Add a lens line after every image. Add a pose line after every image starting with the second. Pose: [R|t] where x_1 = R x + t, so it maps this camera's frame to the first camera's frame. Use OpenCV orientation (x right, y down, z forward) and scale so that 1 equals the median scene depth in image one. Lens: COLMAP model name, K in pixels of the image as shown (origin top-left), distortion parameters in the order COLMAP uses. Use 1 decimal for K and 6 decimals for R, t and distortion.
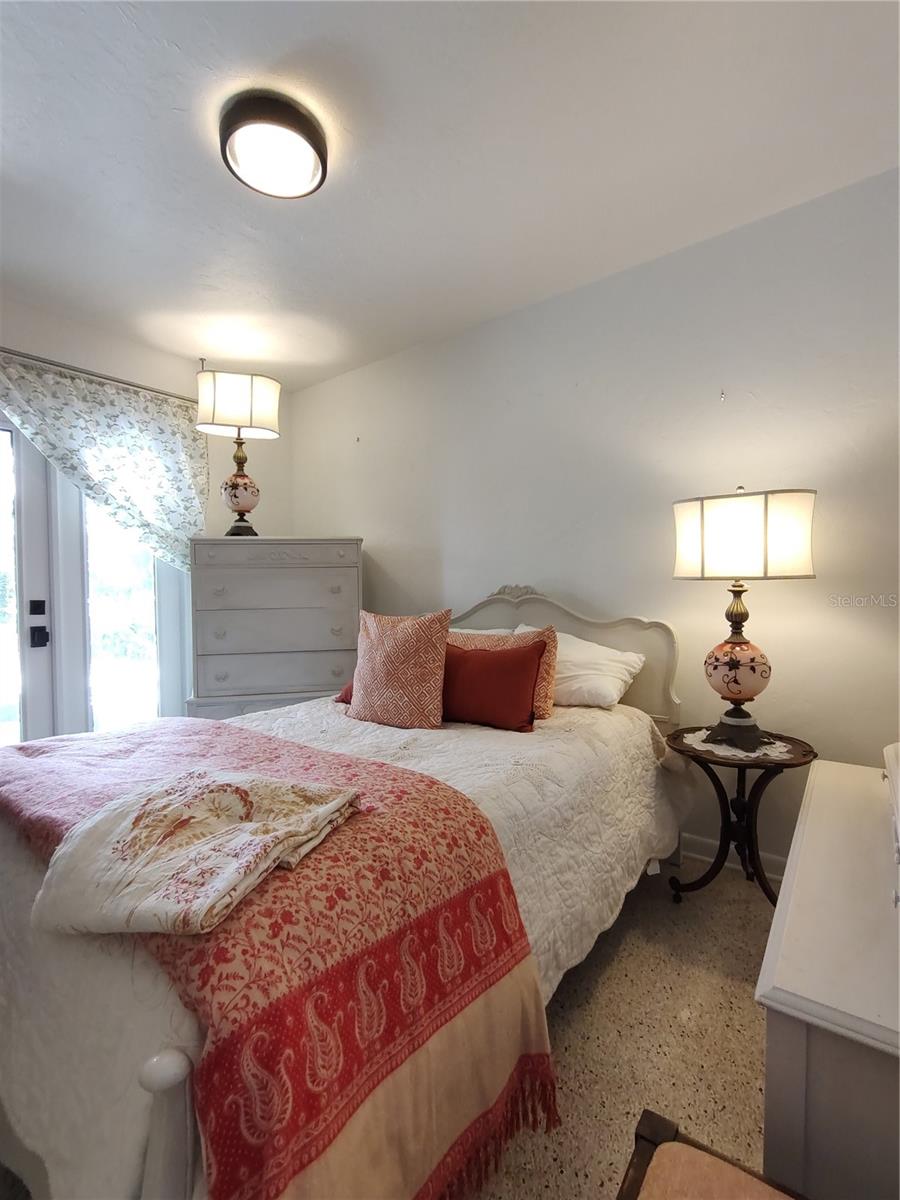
lens RADIAL K [[541.1, 0, 449.5], [0, 541.1, 596.4], [0, 0, 1]] dist [-0.005580, 0.000813]
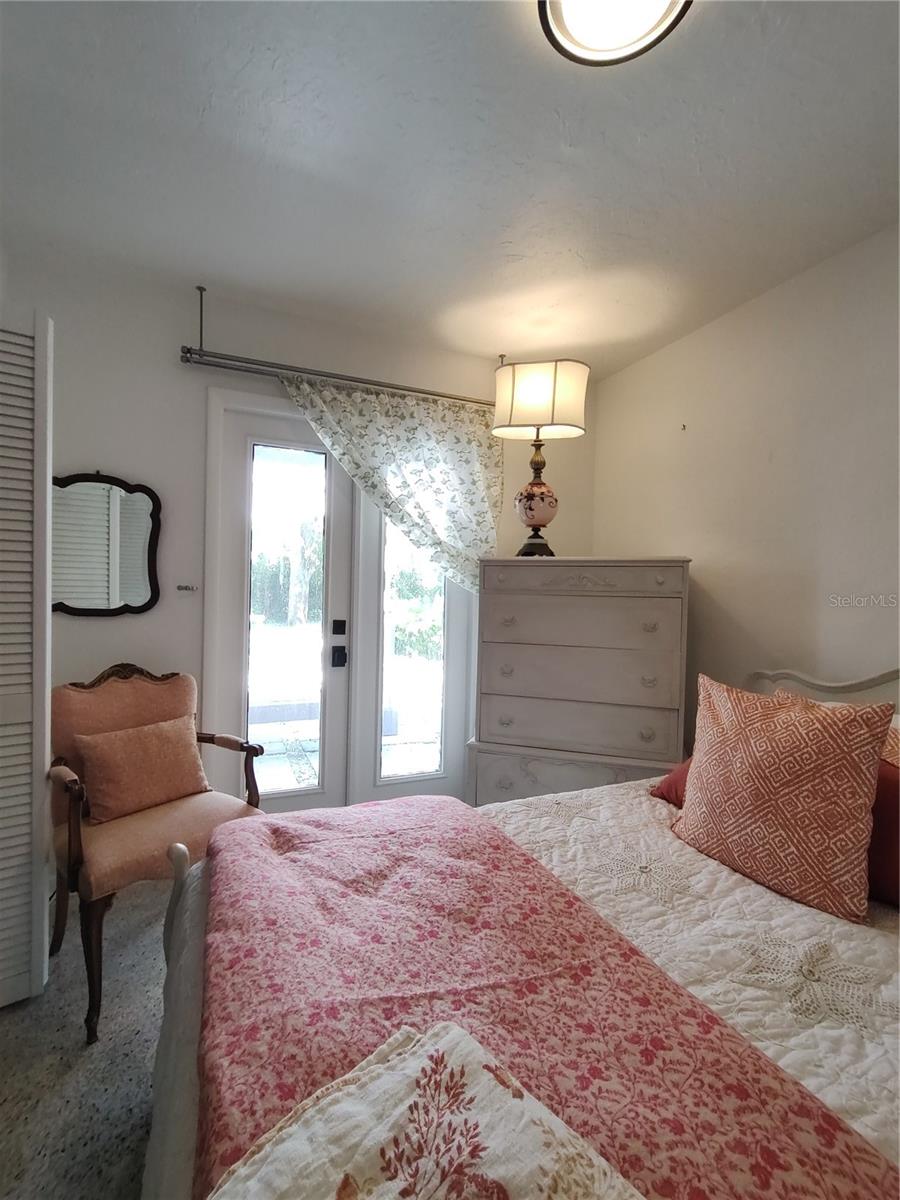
lens RADIAL K [[541.1, 0, 449.5], [0, 541.1, 598.5], [0, 0, 1]] dist [-0.005580, 0.000813]
pose [[0.871103, 0.043662, -0.489156, -0.088789], [-0.044723, 0.998954, 0.009522, -0.048621], [0.489060, 0.013582, 0.872144, 0.207161]]
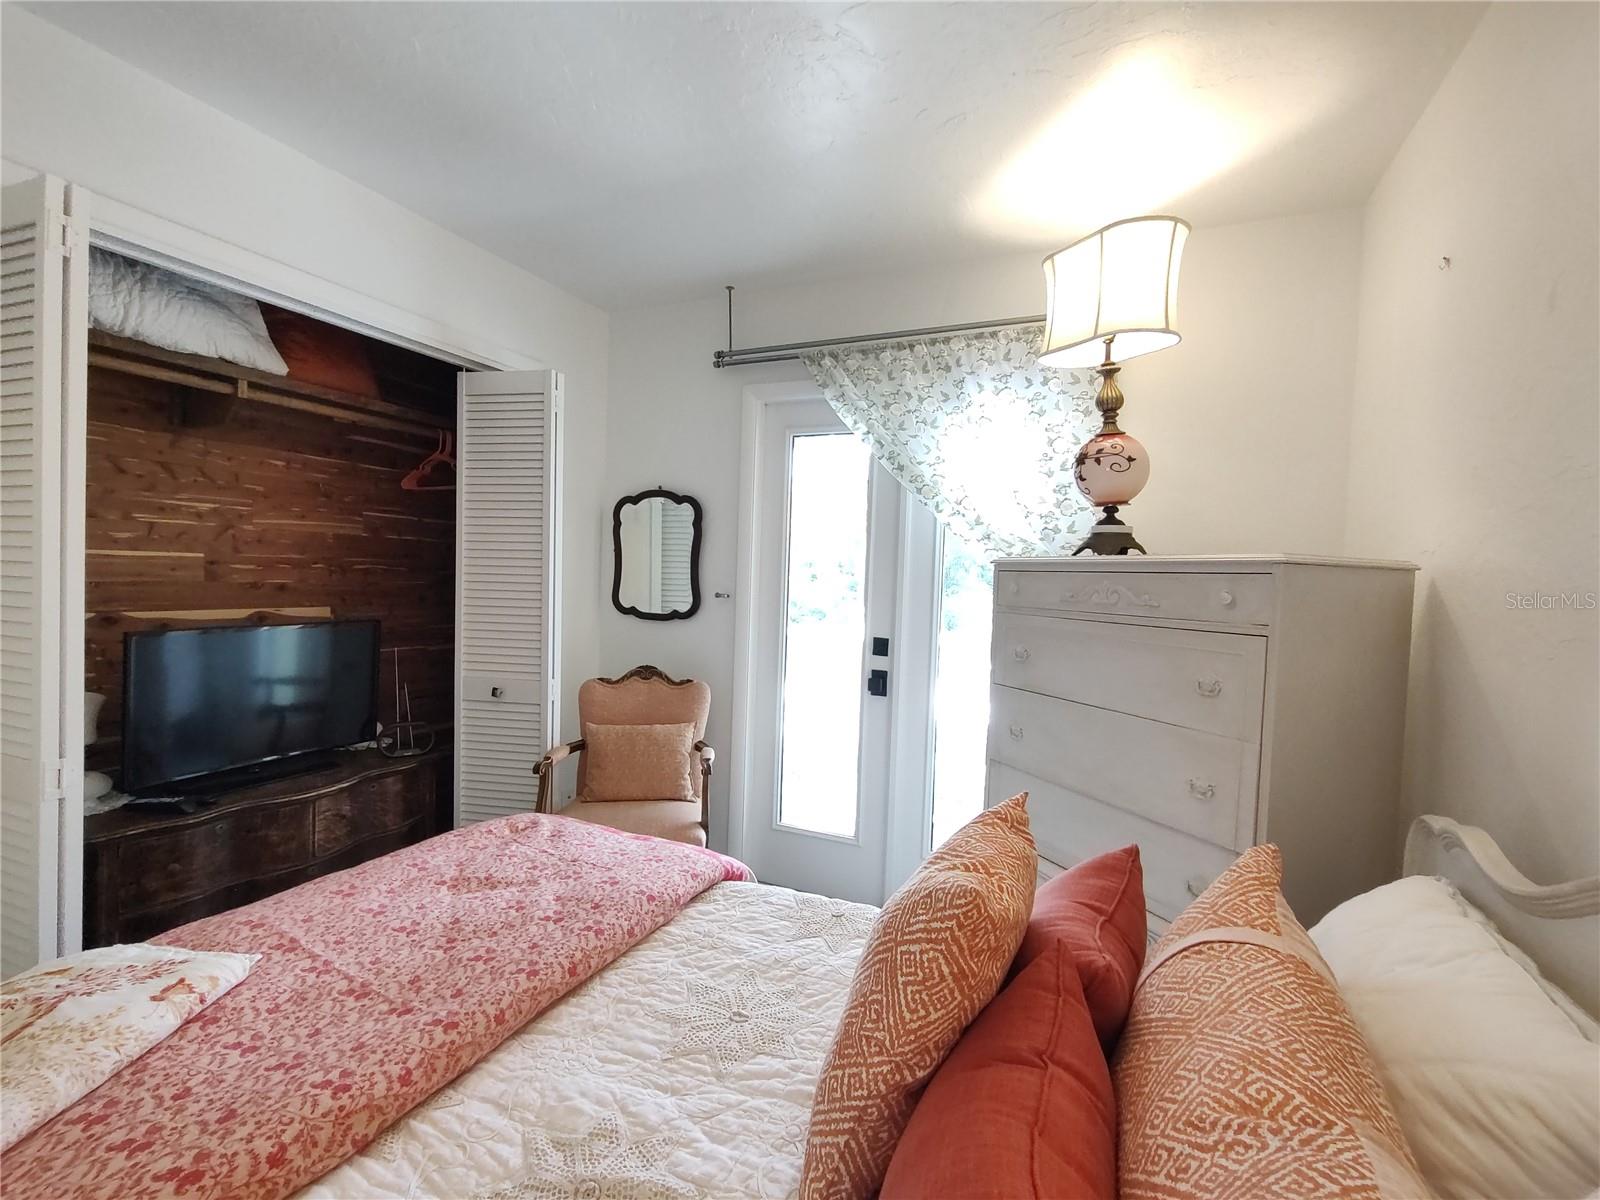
lens RADIAL K [[721.5, 0, 811.0], [0, 721.5, 599.5], [0, 0, 1]] dist [-0.005580, 0.000813]
pose [[0.235608, 0.060785, -0.969945, 0.238639], [-0.046114, 0.997617, 0.051317, -0.094252], [0.970754, 0.032637, 0.237849, 0.599998]]
